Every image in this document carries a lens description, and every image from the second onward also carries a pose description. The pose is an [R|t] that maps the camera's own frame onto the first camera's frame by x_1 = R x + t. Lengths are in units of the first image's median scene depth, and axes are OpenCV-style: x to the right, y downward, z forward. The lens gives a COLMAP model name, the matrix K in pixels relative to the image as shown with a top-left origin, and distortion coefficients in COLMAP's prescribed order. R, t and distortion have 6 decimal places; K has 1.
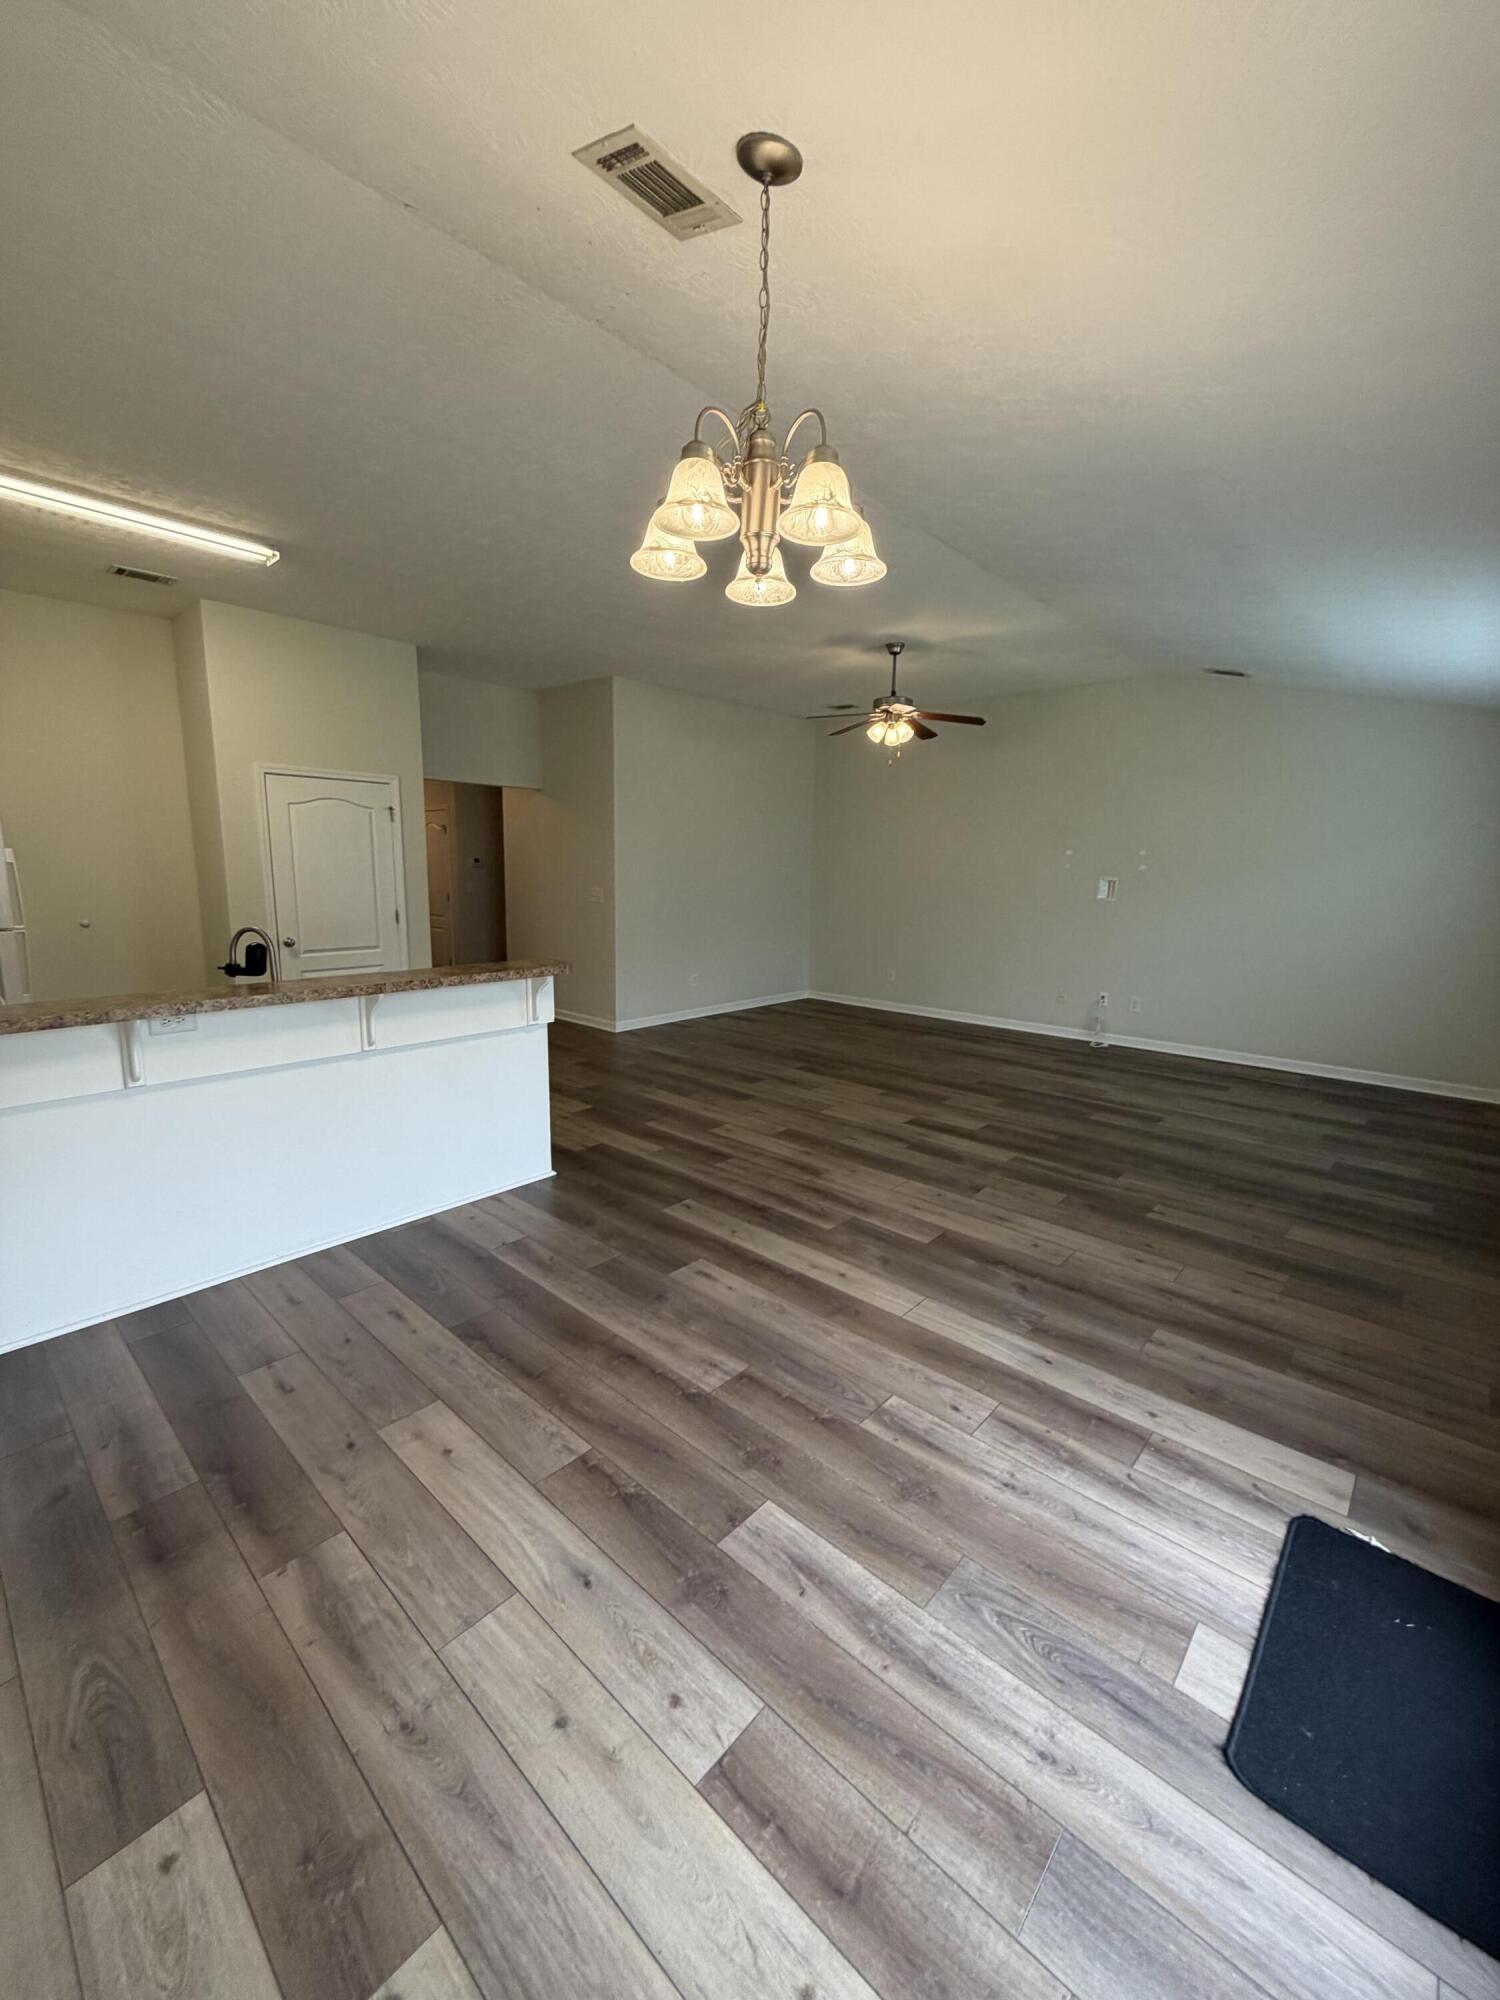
lens RADIAL K [[791.9, 0, 750.0], [0, 791.9, 1000.0], [0, 0, 1]] dist [0.000595, 0.000027]
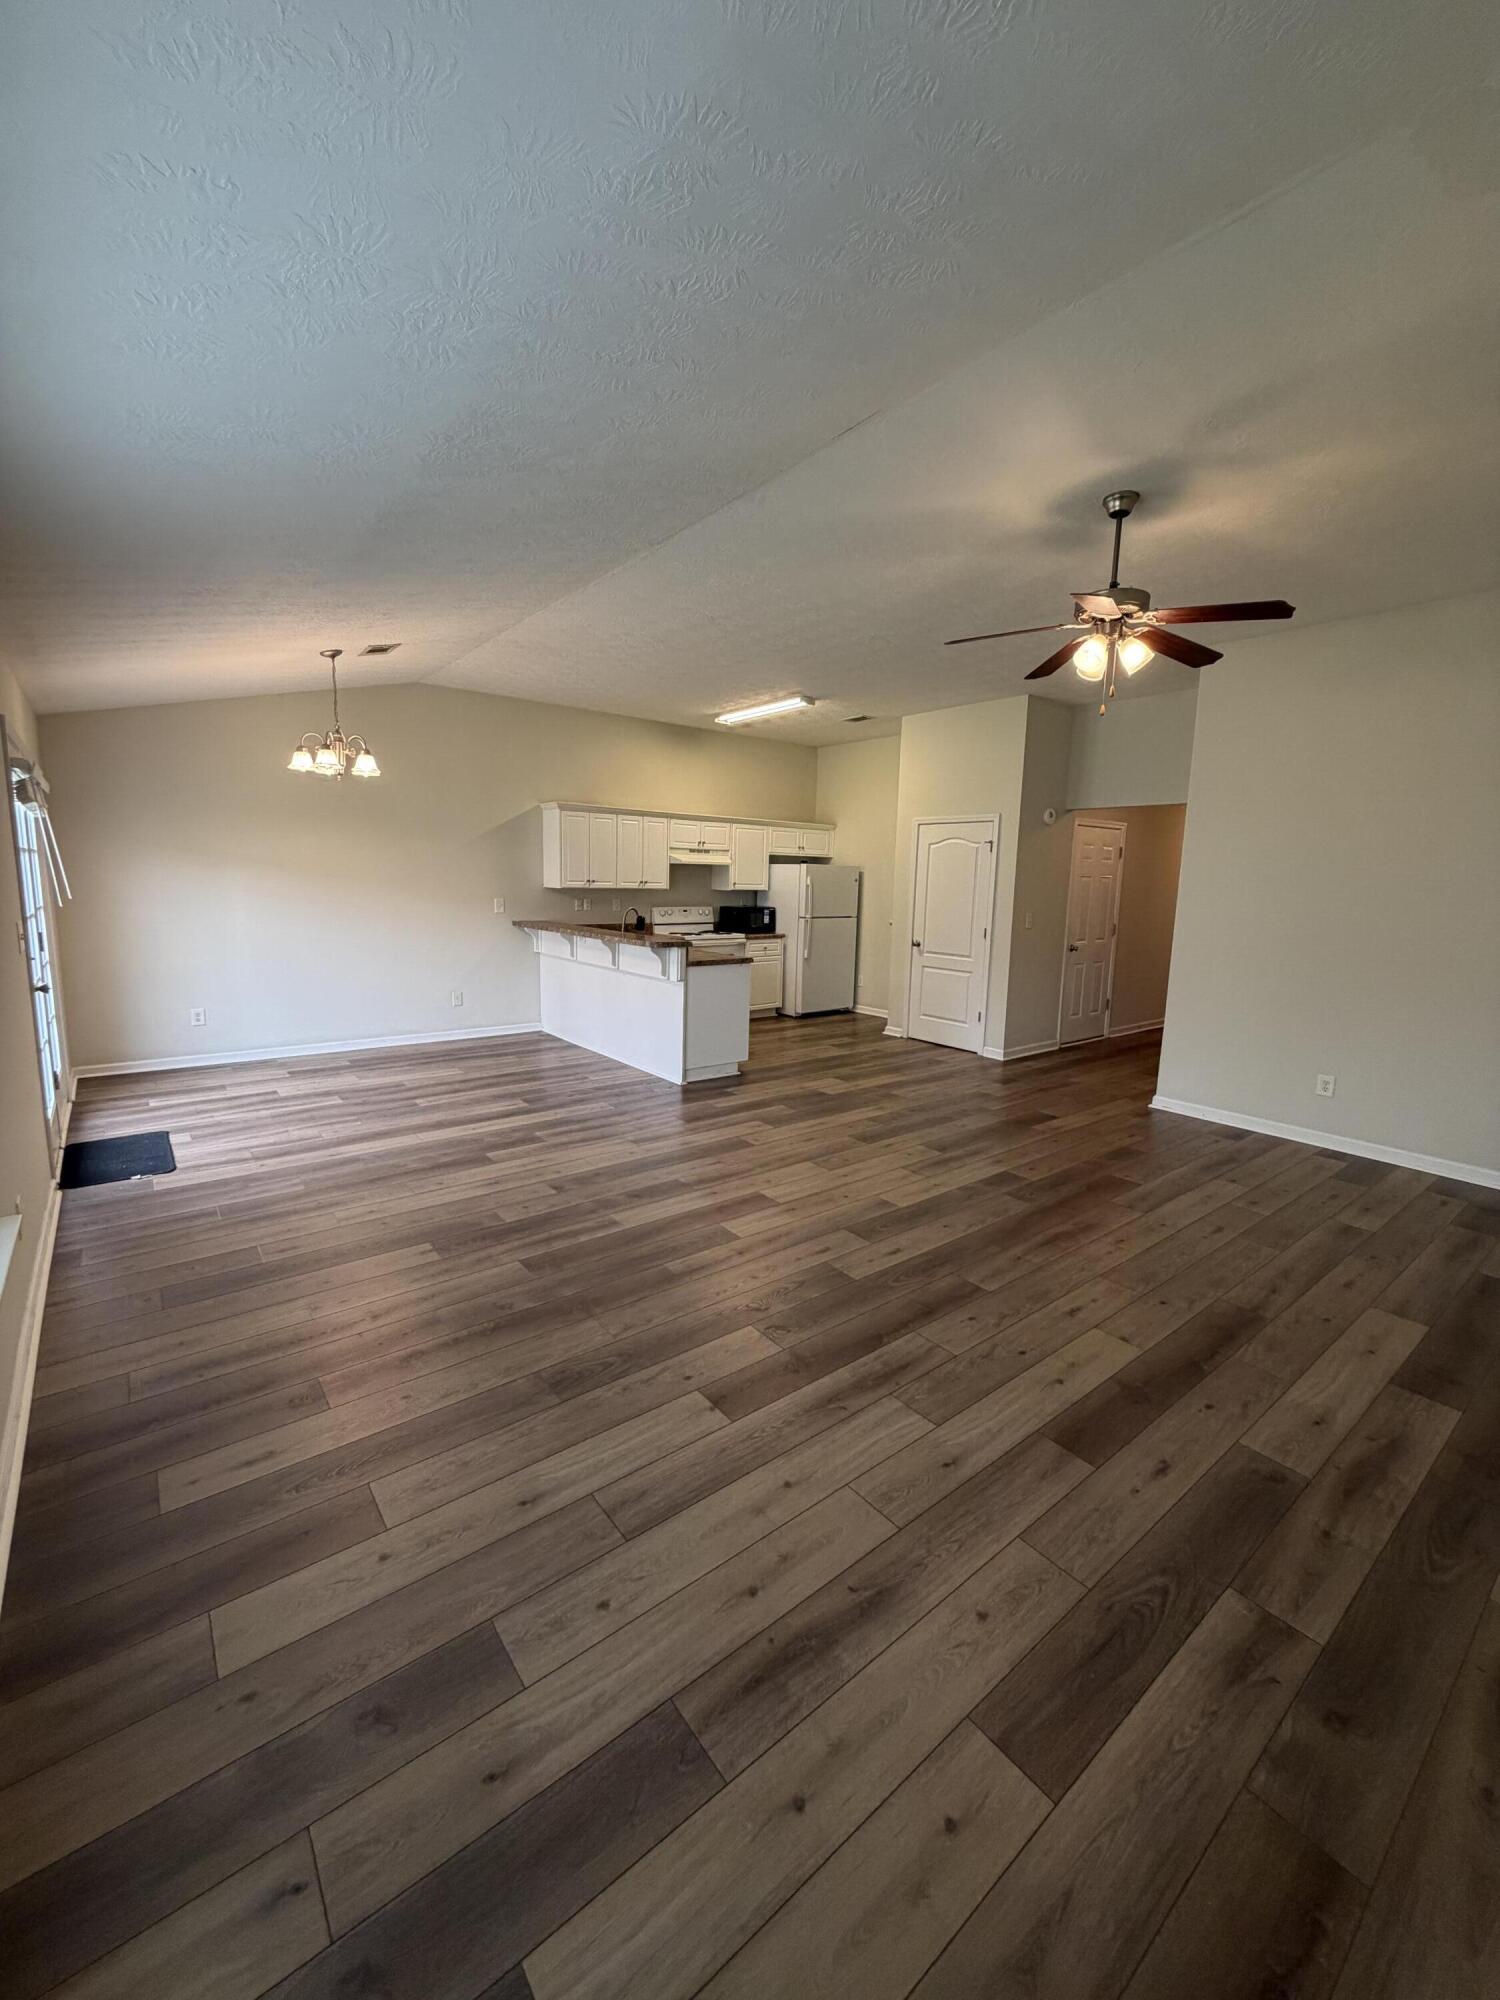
lens RADIAL K [[799.3, 0, 750.0], [0, 799.3, 1000.0], [0, 0, 1]] dist [-0.000714, -0.000117]
pose [[-0.160273, 0.131263, -0.978306, 1.172653], [-0.192439, 0.967945, 0.161400, -0.202387], [0.968132, 0.214132, -0.129875, 1.266771]]
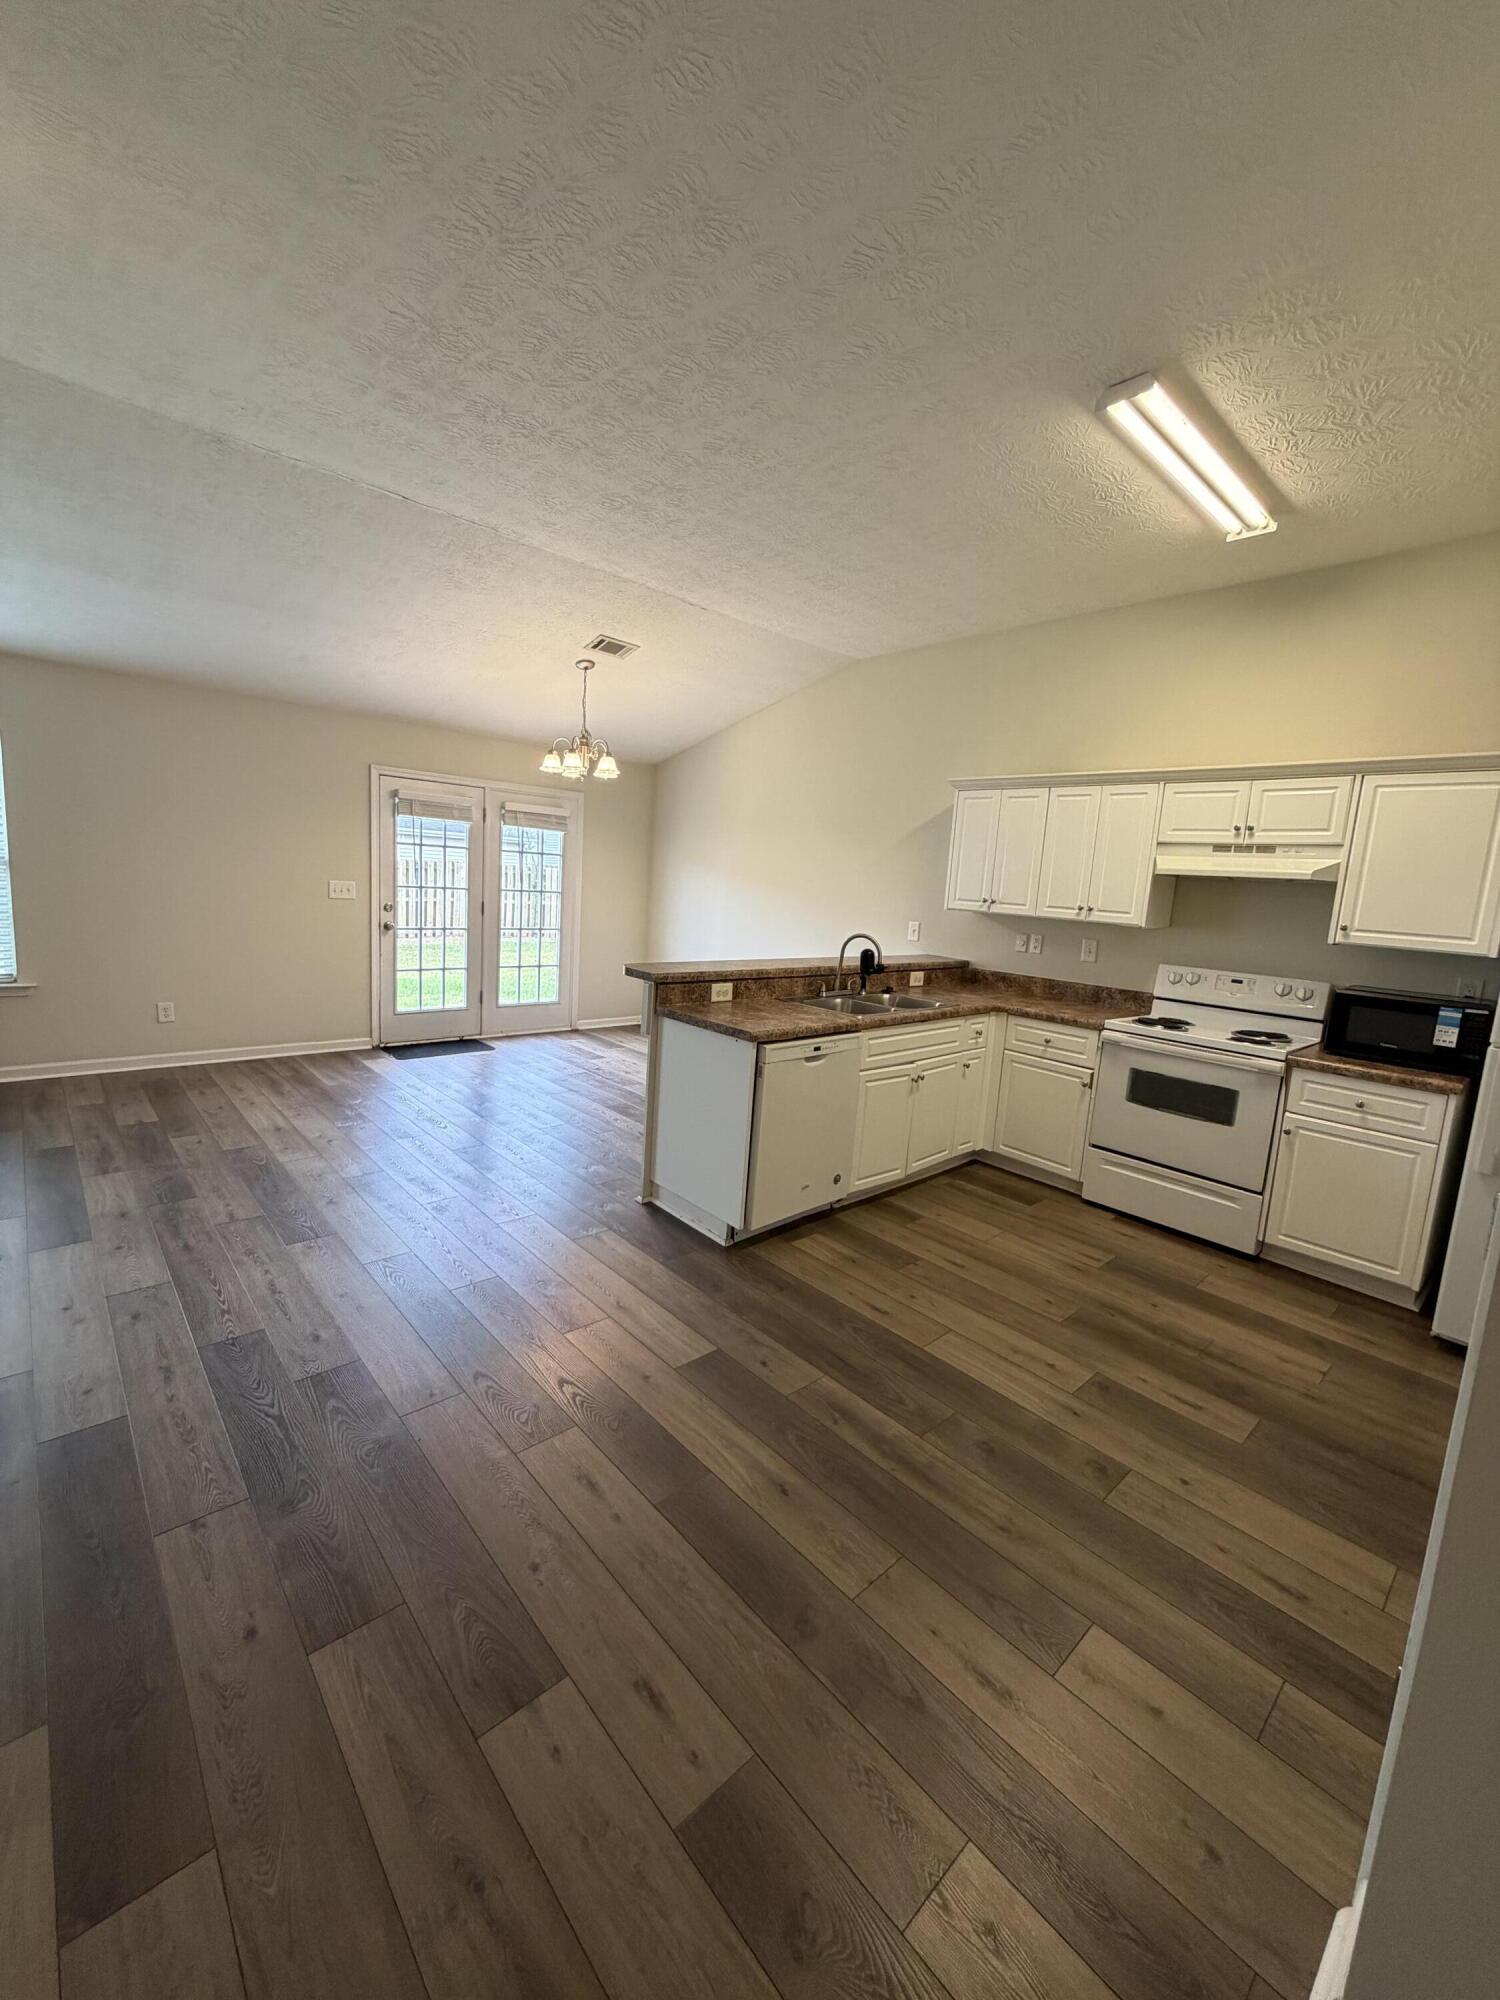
lens RADIAL K [[791.9, 0, 750.0], [0, 791.9, 1000.0], [0, 0, 1]] dist [0.000595, 0.000027]
pose [[-0.992202, -0.093228, 0.082724, -0.428189], [-0.062758, 0.947128, 0.314658, -0.303142], [-0.107686, 0.307013, -0.945593, 1.768718]]
